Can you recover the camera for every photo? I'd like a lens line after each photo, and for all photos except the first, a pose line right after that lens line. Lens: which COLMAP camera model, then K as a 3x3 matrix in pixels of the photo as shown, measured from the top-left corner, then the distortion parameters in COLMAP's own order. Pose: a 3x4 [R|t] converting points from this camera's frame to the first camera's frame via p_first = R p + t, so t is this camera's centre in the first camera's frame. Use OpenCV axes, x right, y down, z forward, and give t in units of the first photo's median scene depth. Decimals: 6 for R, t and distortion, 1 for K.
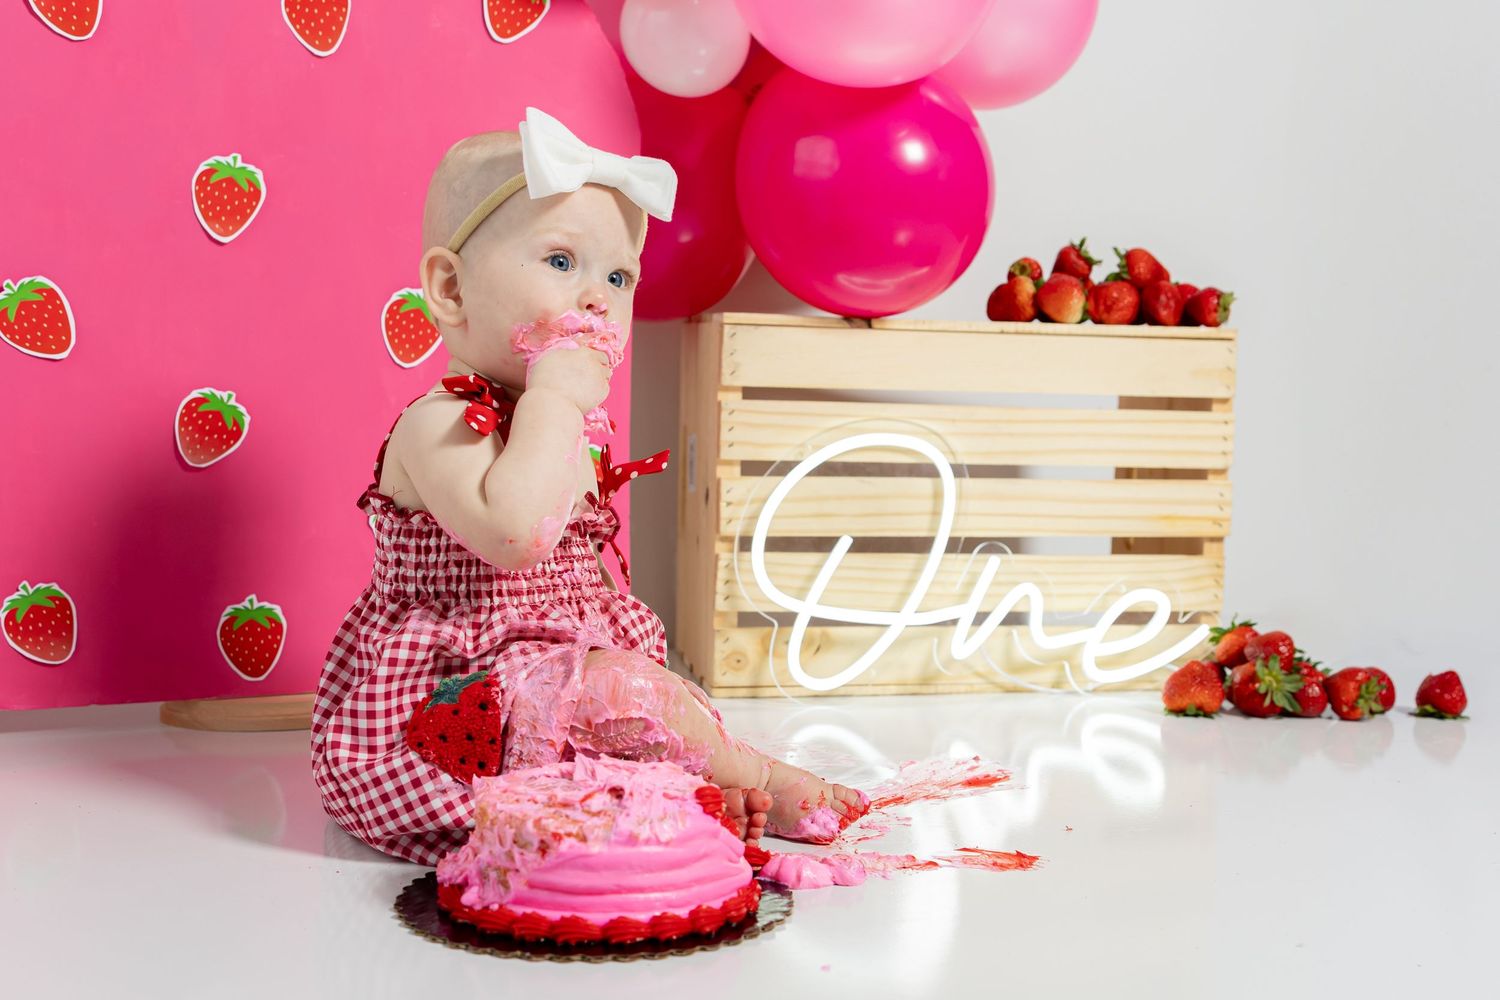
lens RADIAL K [[1632.7, 0, 750.2], [0, 1632.7, 582.9], [0, 0, 1]] dist [-0.019464, 0.000000]
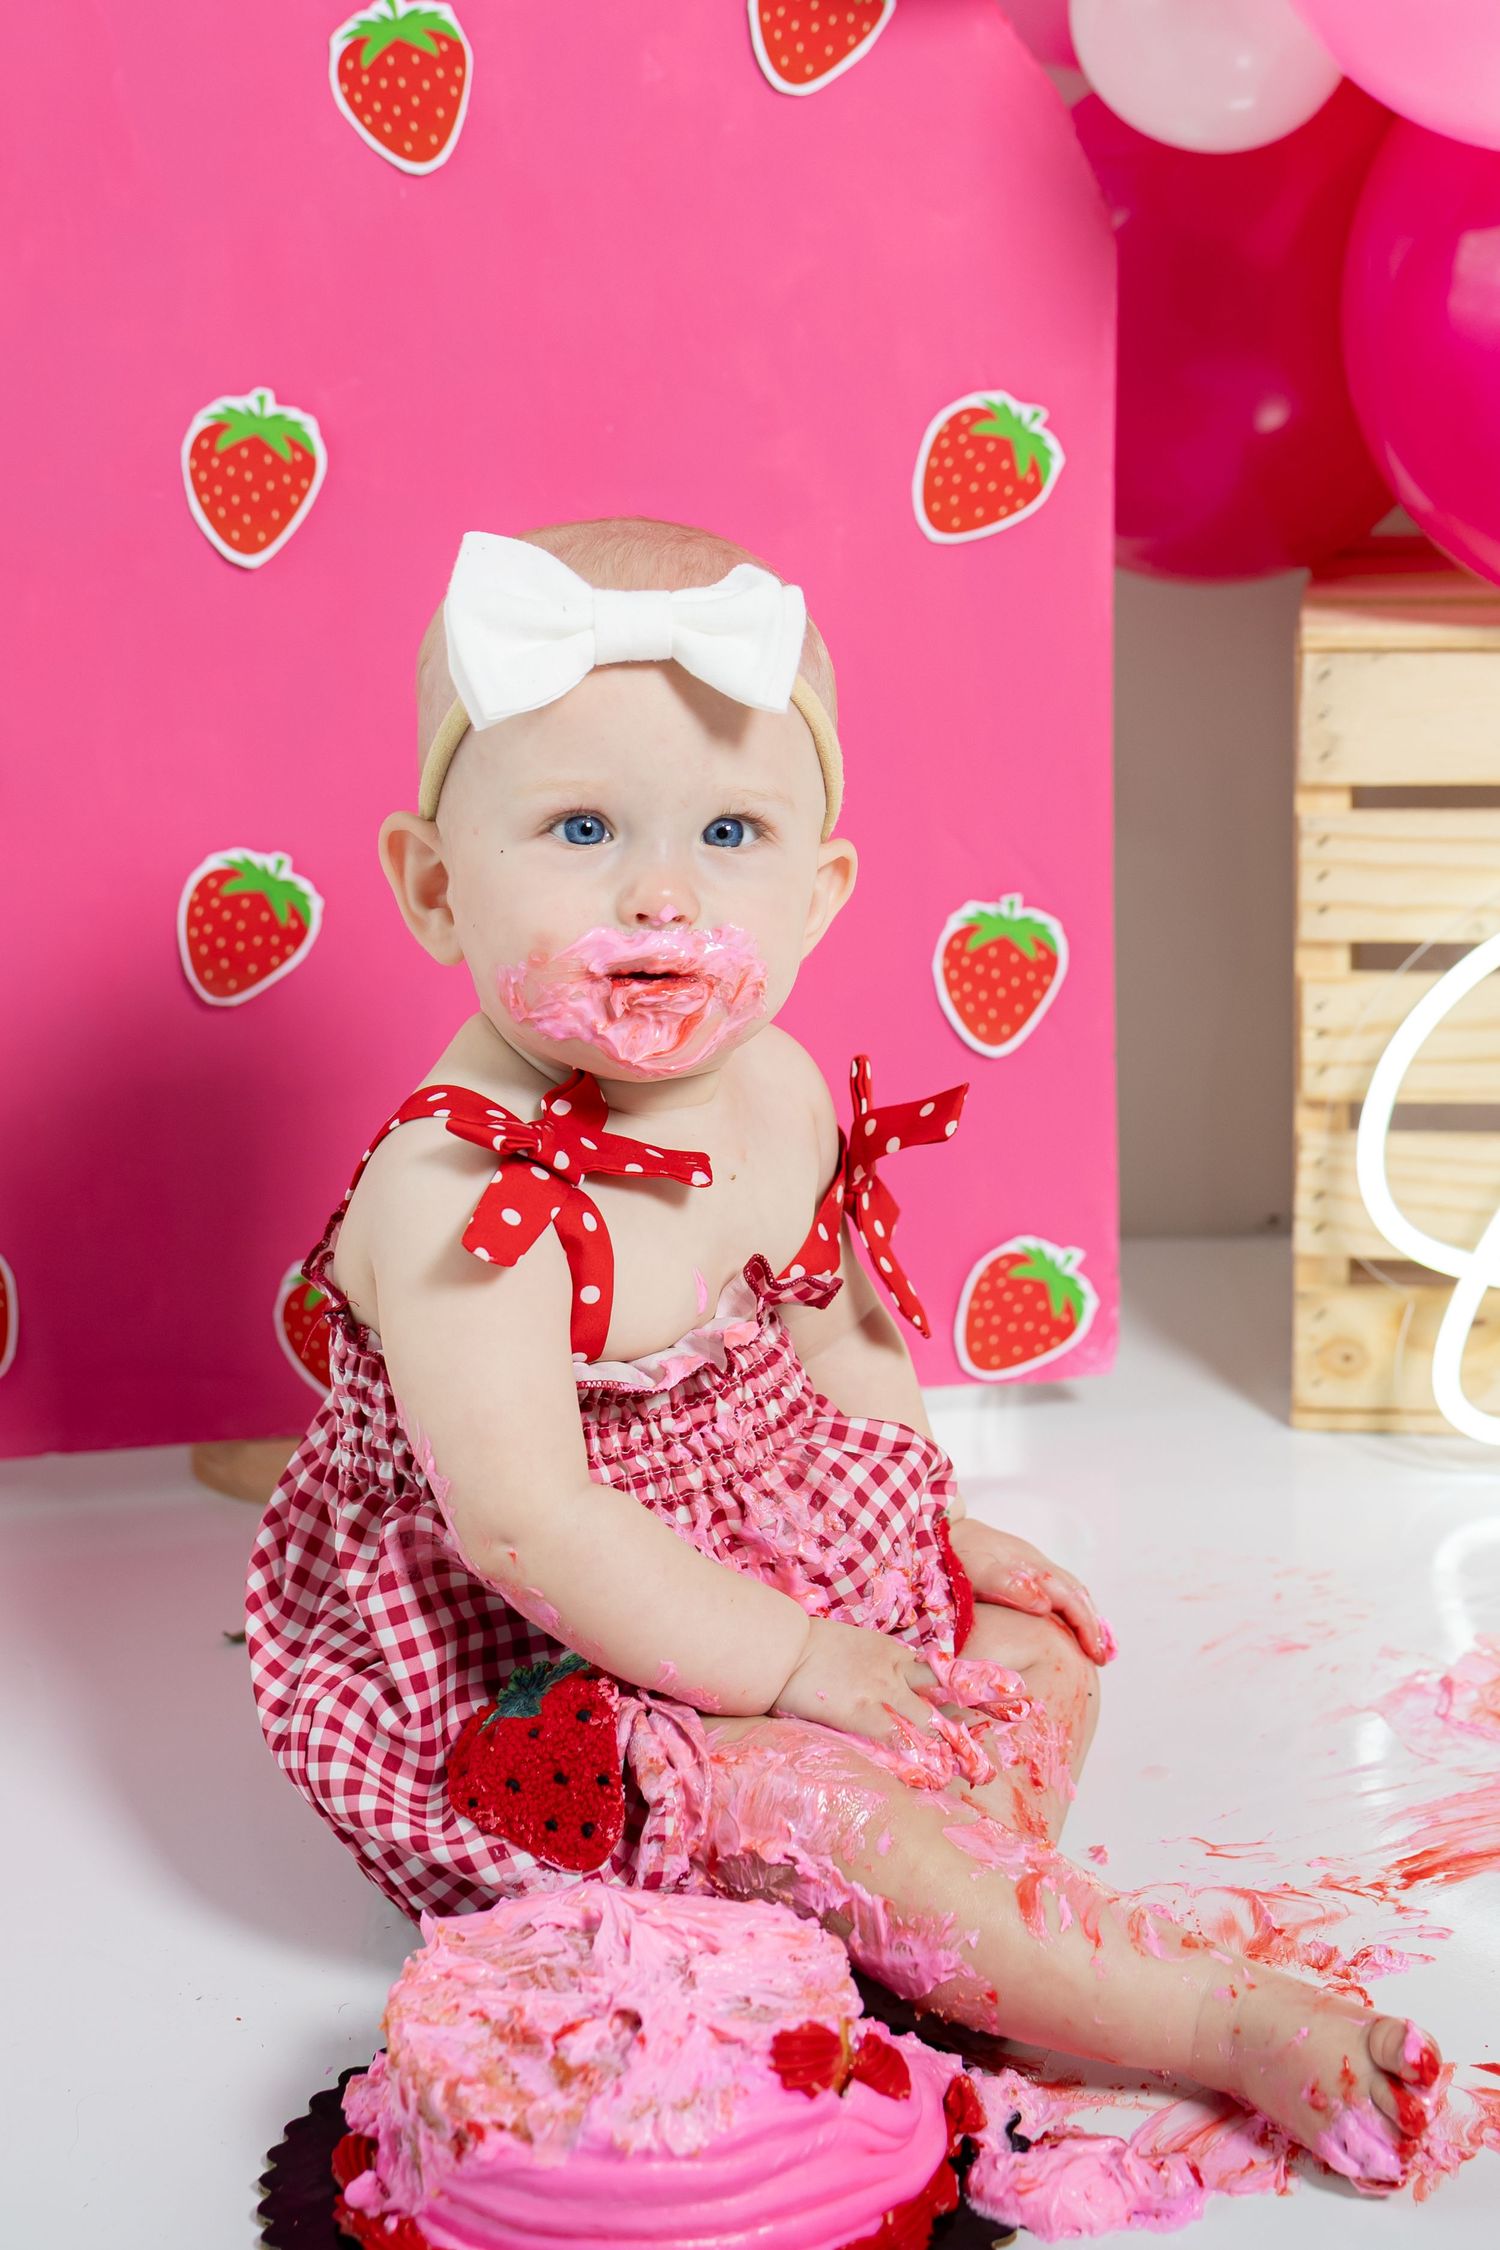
lens RADIAL K [[3484.9, 0, 832.3], [0, 3484.9, 1088.0], [0, 0, 1]] dist [0.012572, 0.000000]
pose [[0.945953, 0.033173, -0.322601, 0.199114], [0.011326, 0.990768, 0.135091, -0.190575], [0.324105, -0.131444, 0.936845, 0.023972]]
